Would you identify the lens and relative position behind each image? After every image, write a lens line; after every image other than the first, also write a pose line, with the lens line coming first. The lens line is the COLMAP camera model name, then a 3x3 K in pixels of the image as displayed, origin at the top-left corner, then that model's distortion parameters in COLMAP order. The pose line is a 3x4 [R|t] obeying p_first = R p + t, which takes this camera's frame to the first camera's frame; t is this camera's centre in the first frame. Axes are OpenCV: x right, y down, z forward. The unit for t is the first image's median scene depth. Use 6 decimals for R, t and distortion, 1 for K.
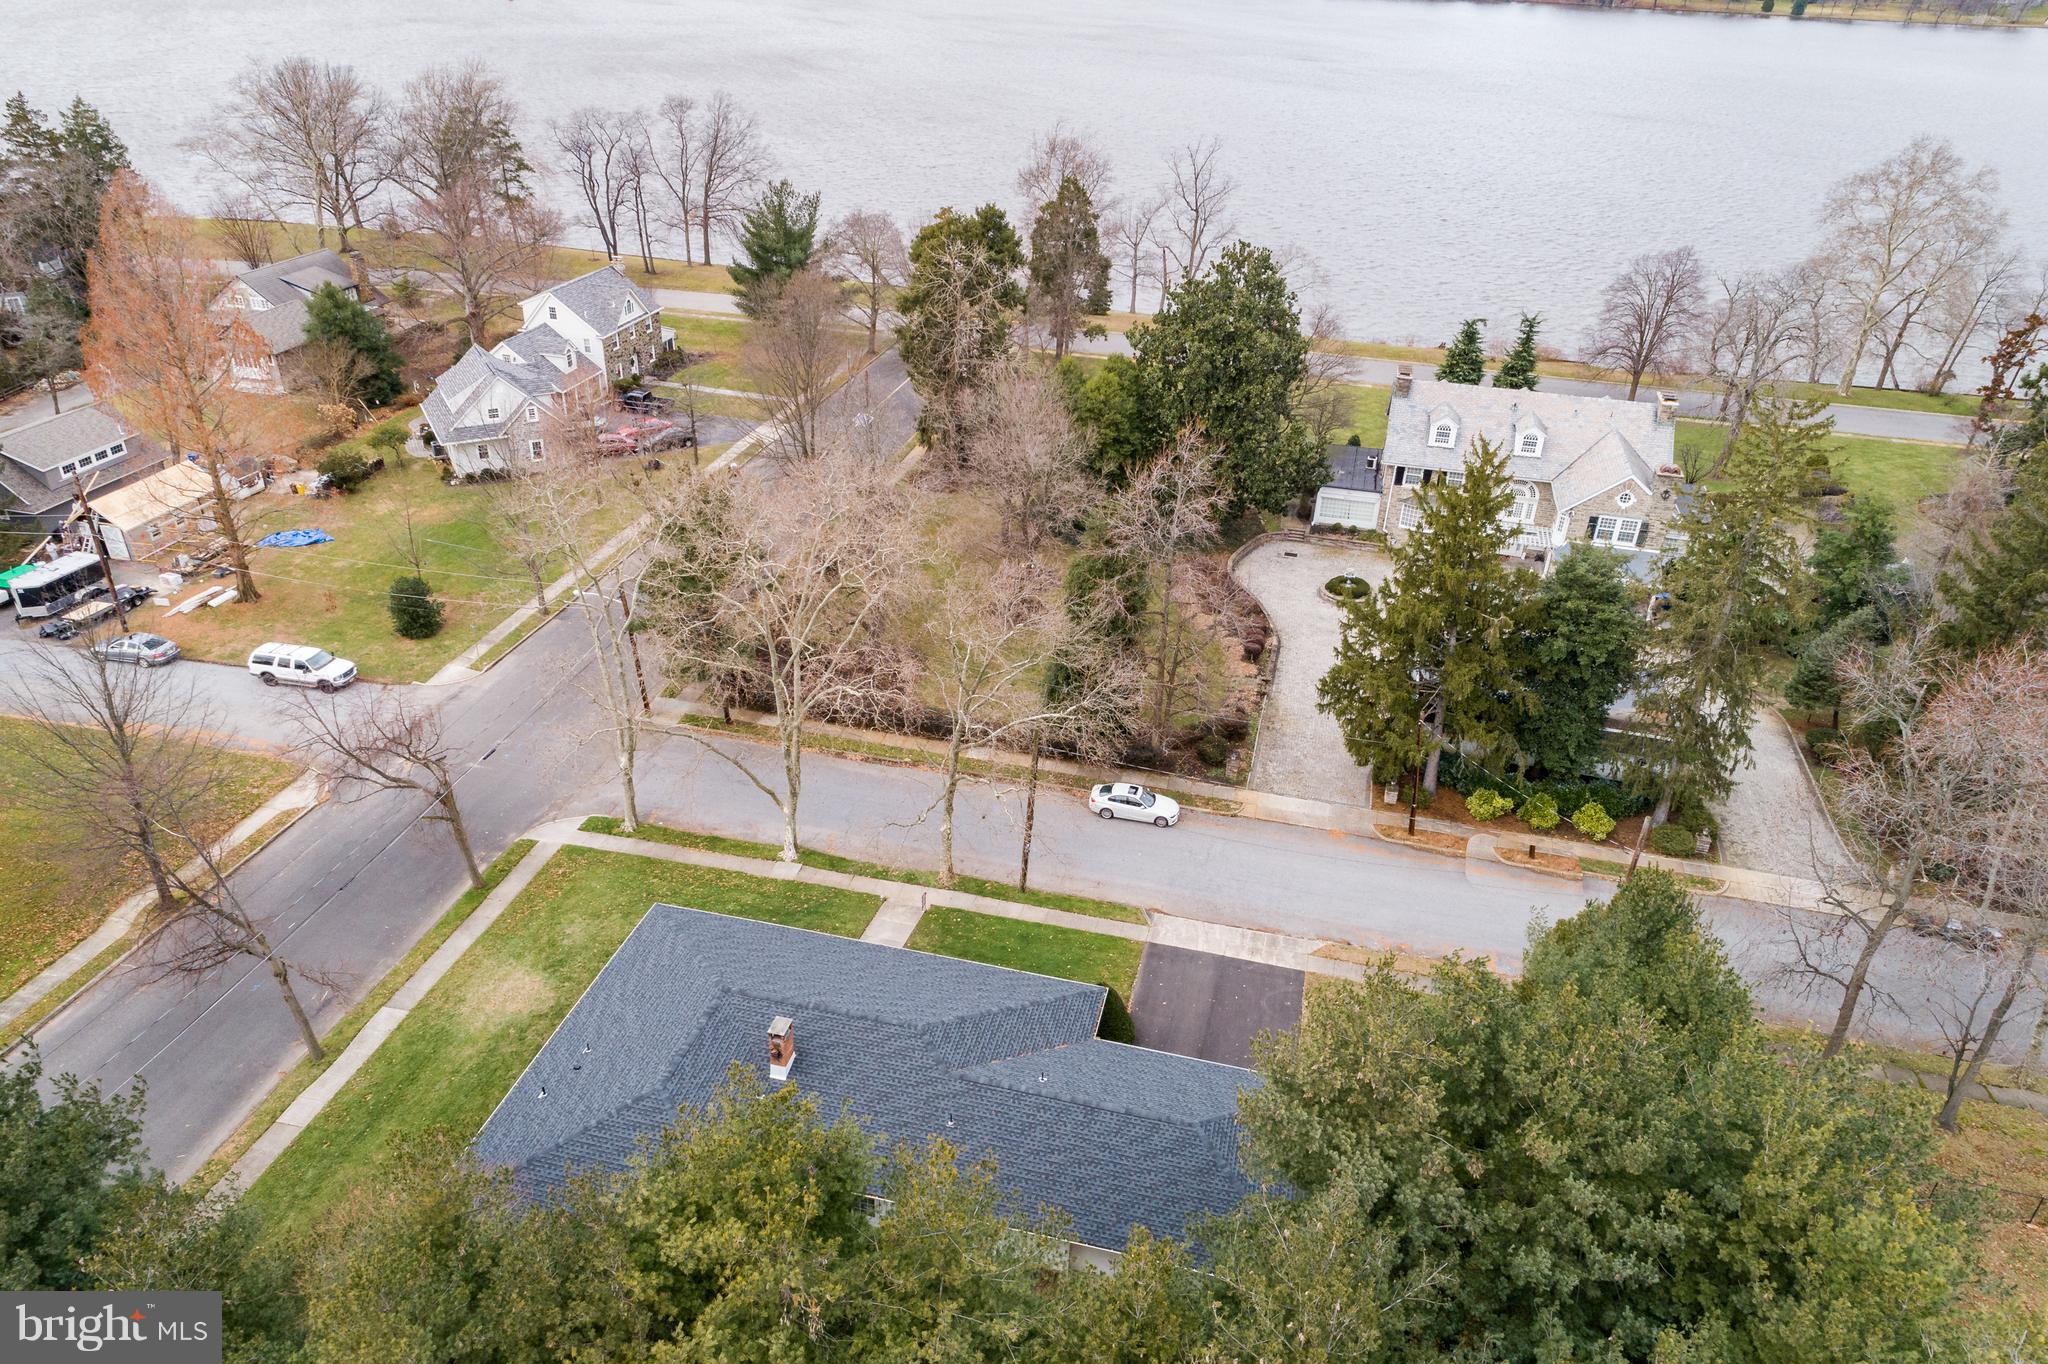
lens RADIAL K [[1376.7, 0, 1024.0], [0, 1376.7, 682.0], [0, 0, 1]] dist [0.037408, 0.000745]
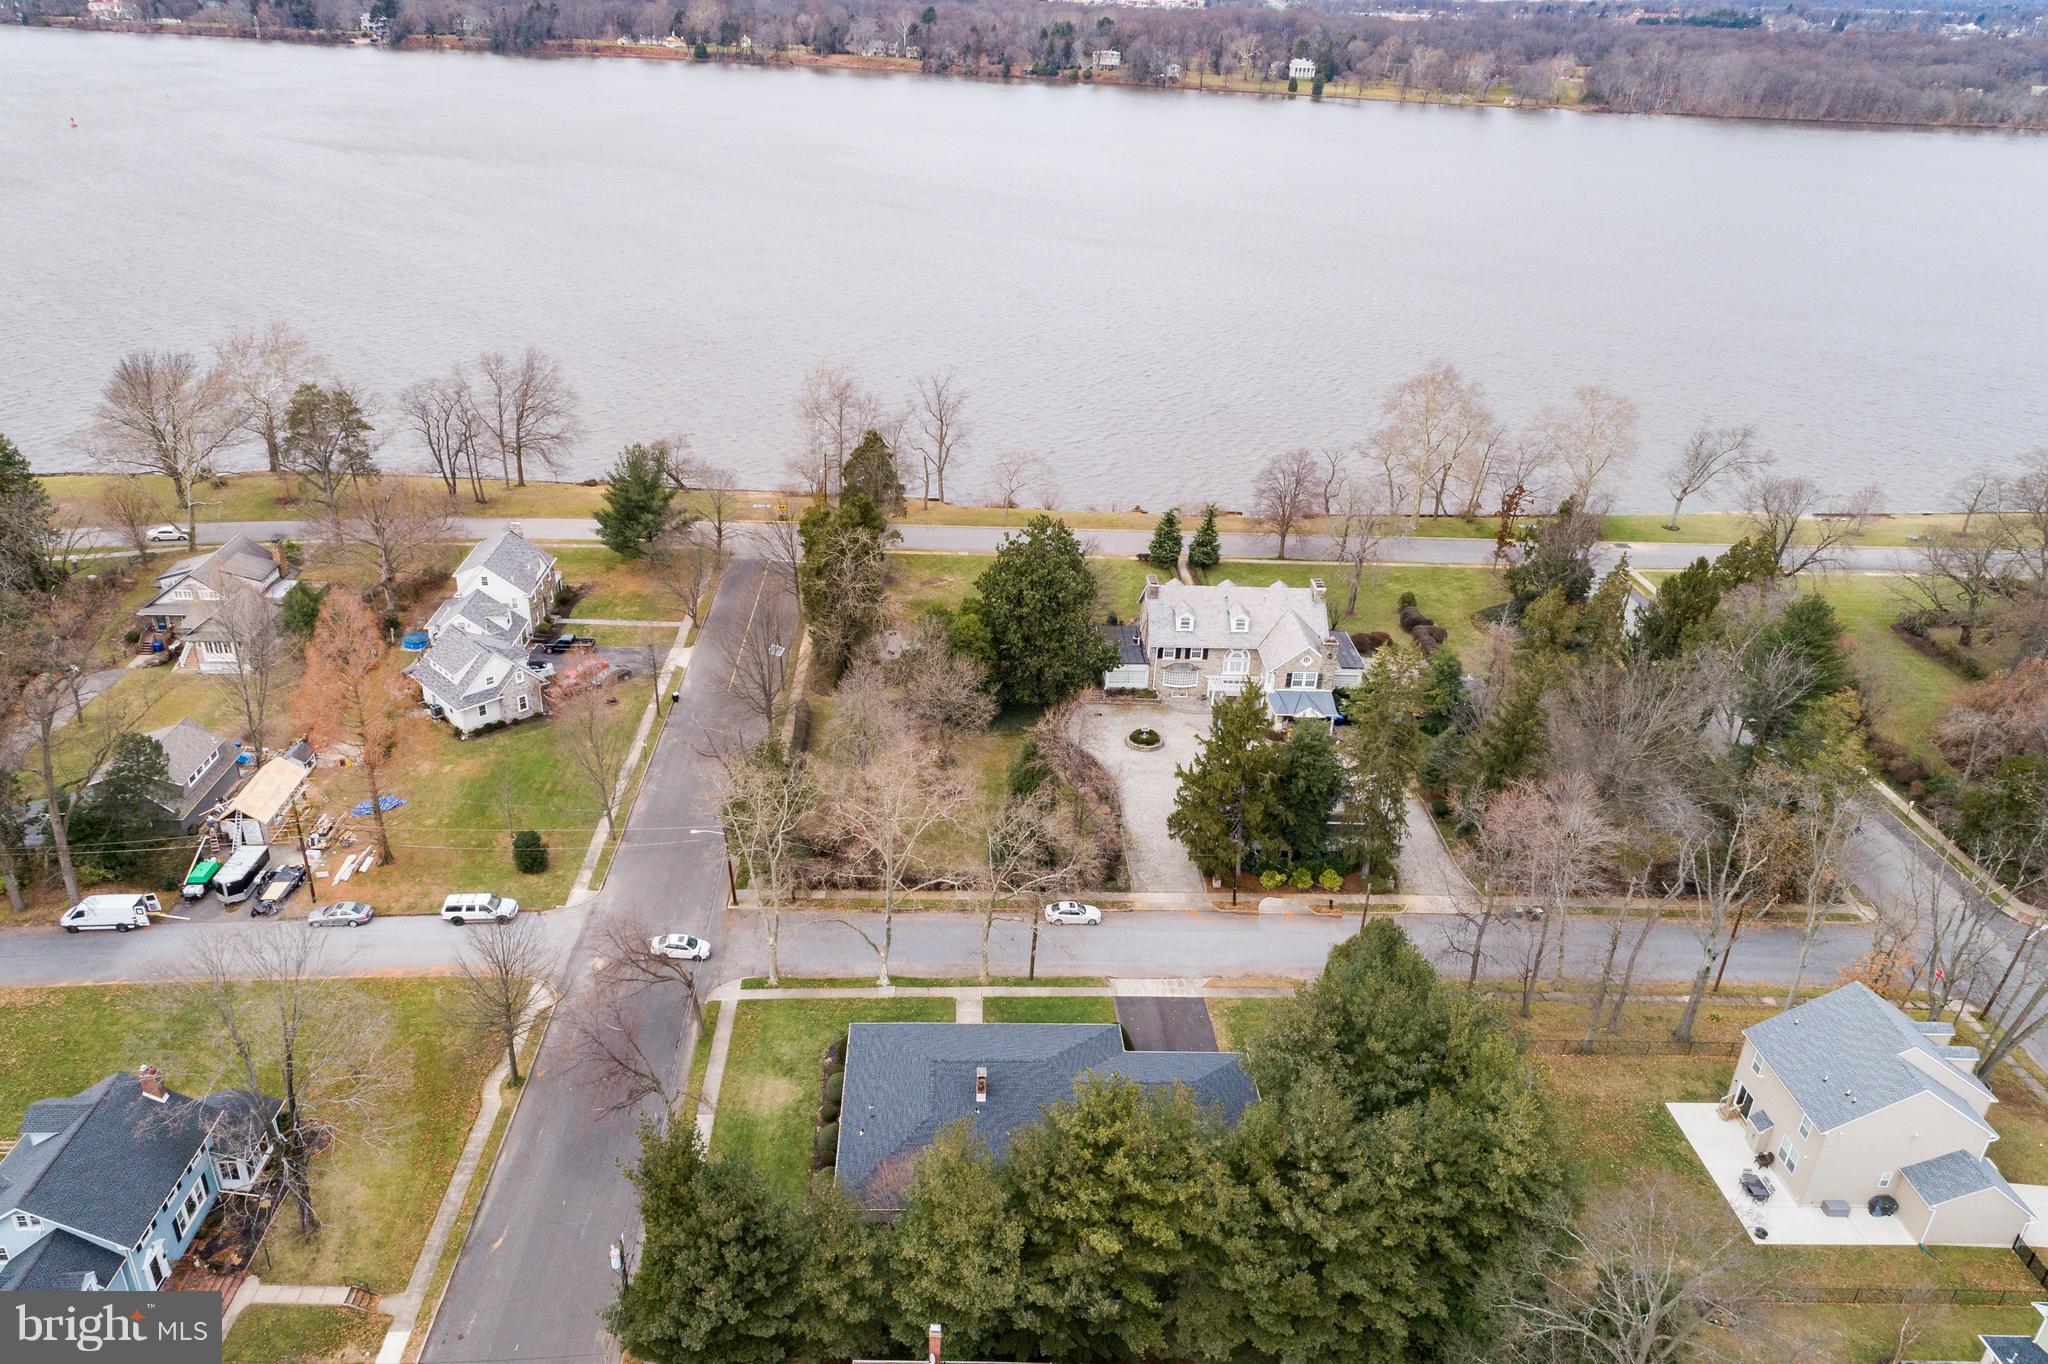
lens RADIAL K [[1433.9, 0, 1006.4], [0, 1433.9, 662.8], [0, 0, 1]] dist [0.032956, 0.003601]
pose [[0.963644, -0.119298, 0.239080, -0.352923], [0.130604, 0.990919, -0.031960, -0.155139], [-0.233096, 0.062023, 0.970474, -0.618623]]
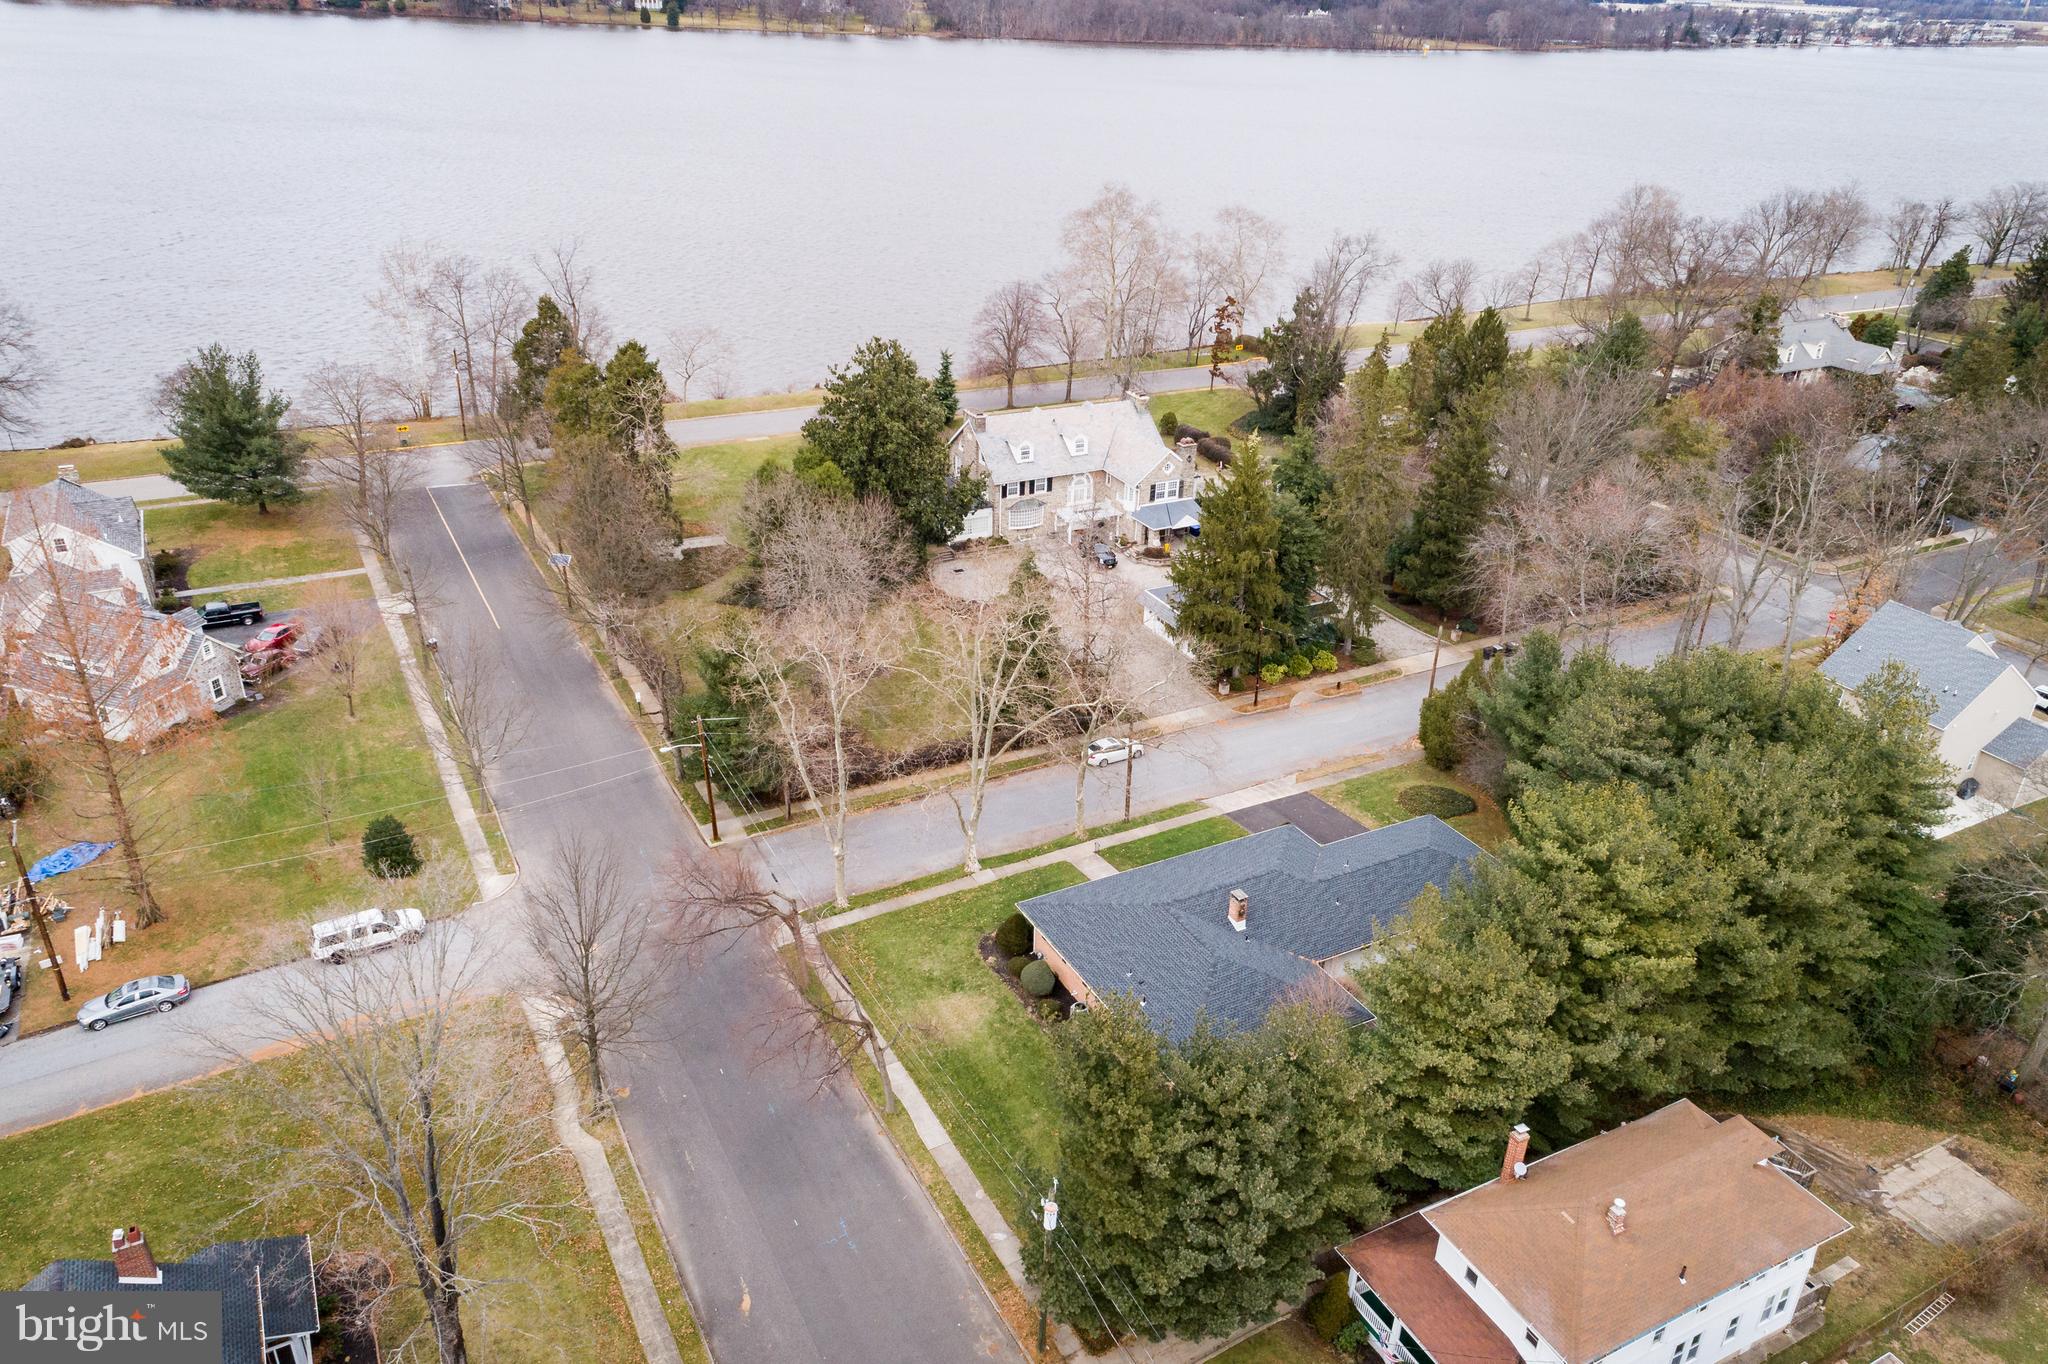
lens RADIAL K [[1465.4, 0, 1068.4], [0, 1465.4, 686.1], [0, 0, 1]] dist [0.037058, 0.001723]
pose [[0.734385, -0.312916, 0.602298, -0.795308], [0.323491, 0.941480, 0.094700, -0.122478], [-0.596685, 0.125291, 0.792635, -0.143013]]
